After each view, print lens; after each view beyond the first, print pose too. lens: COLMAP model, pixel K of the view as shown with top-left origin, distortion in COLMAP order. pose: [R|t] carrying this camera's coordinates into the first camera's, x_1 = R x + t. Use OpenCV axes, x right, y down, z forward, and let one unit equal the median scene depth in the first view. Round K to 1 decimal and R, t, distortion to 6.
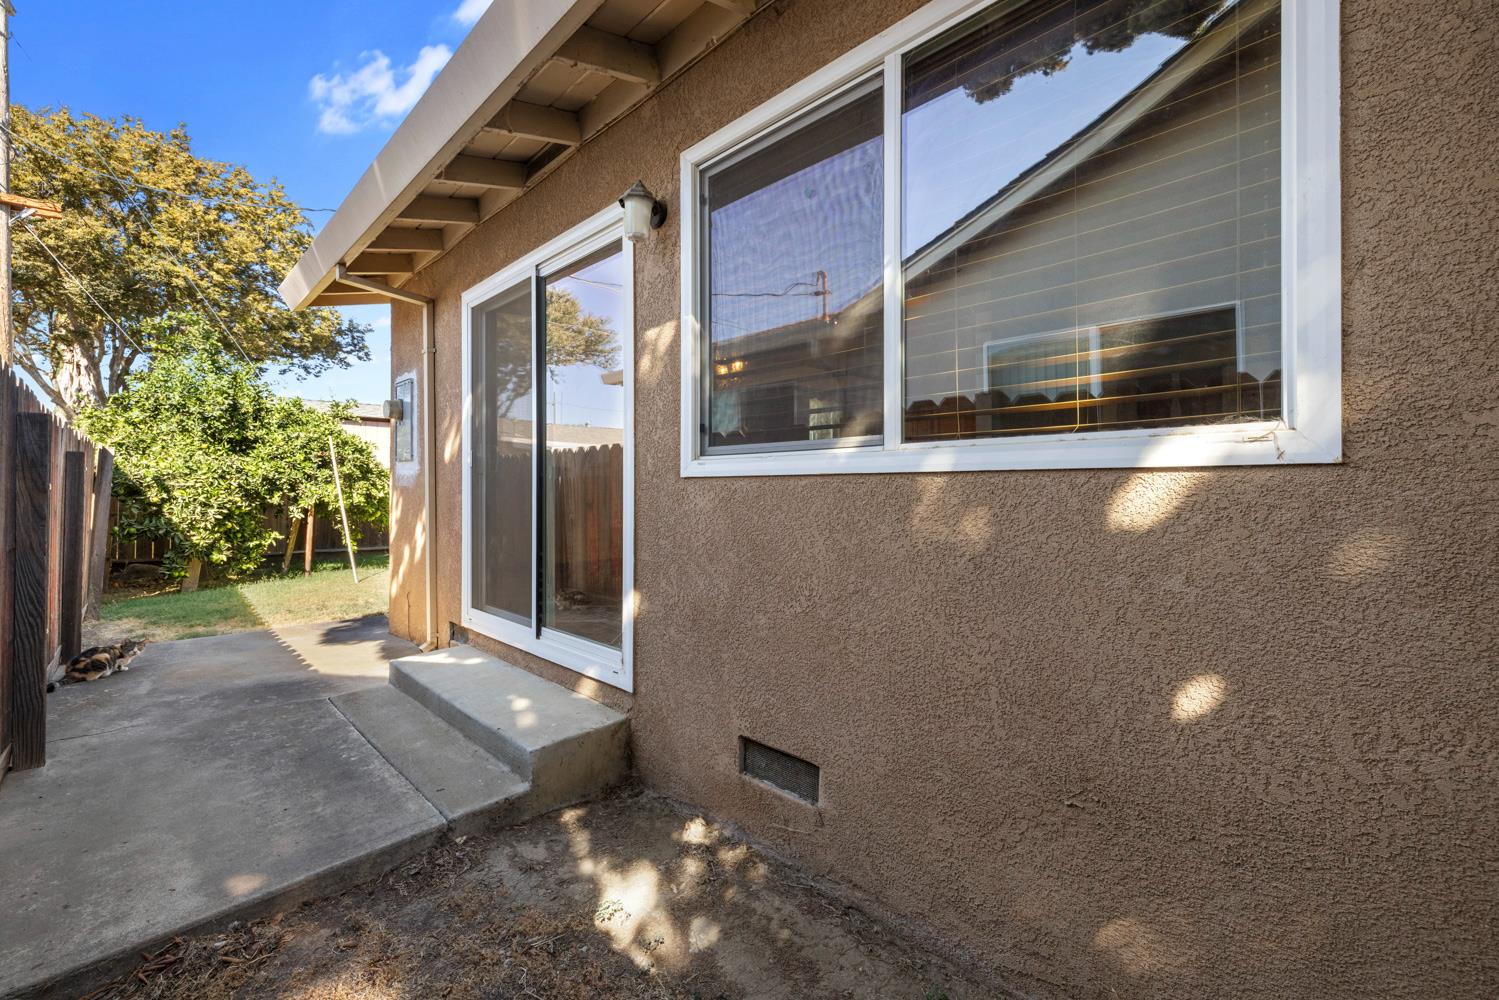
lens RADIAL K [[629.5, 0, 747.8], [0, 629.5, 499.7], [0, 0, 1]] dist [0.000516, 0.000166]
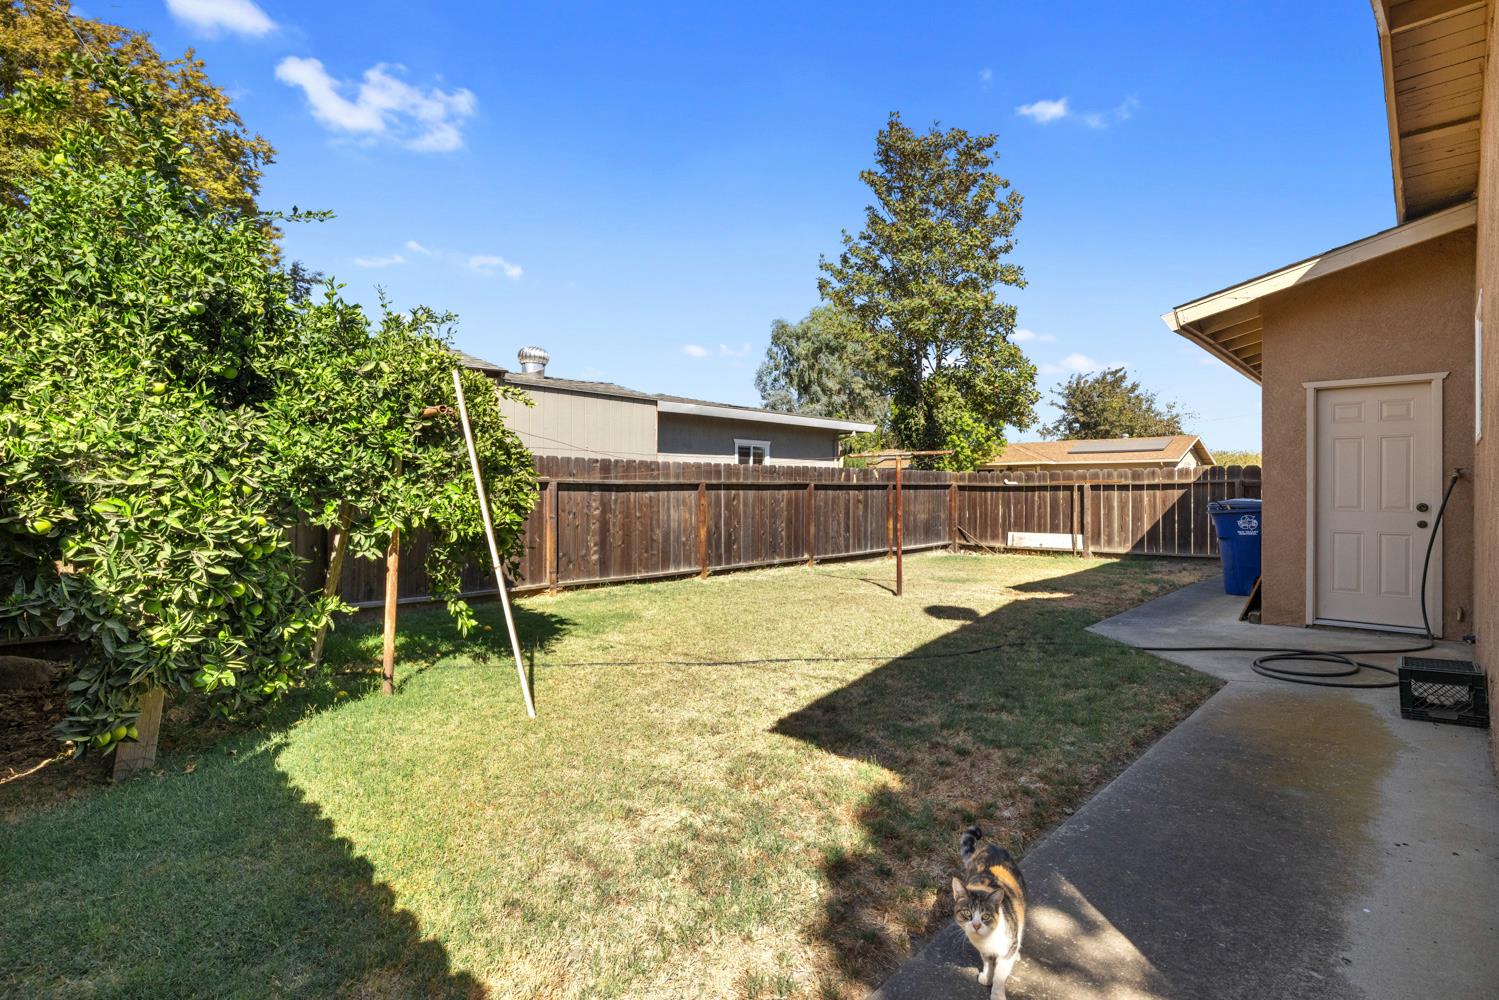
lens RADIAL K [[715.8, 0, 746.8], [0, 715.8, 505.0], [0, 0, 1]] dist [-0.002164, -0.000782]
pose [[0.999086, -0.000020, 0.042735, -0.520082], [-0.000340, 0.999965, 0.008401, -0.013671], [-0.042733, -0.008408, 0.999051, 0.539645]]
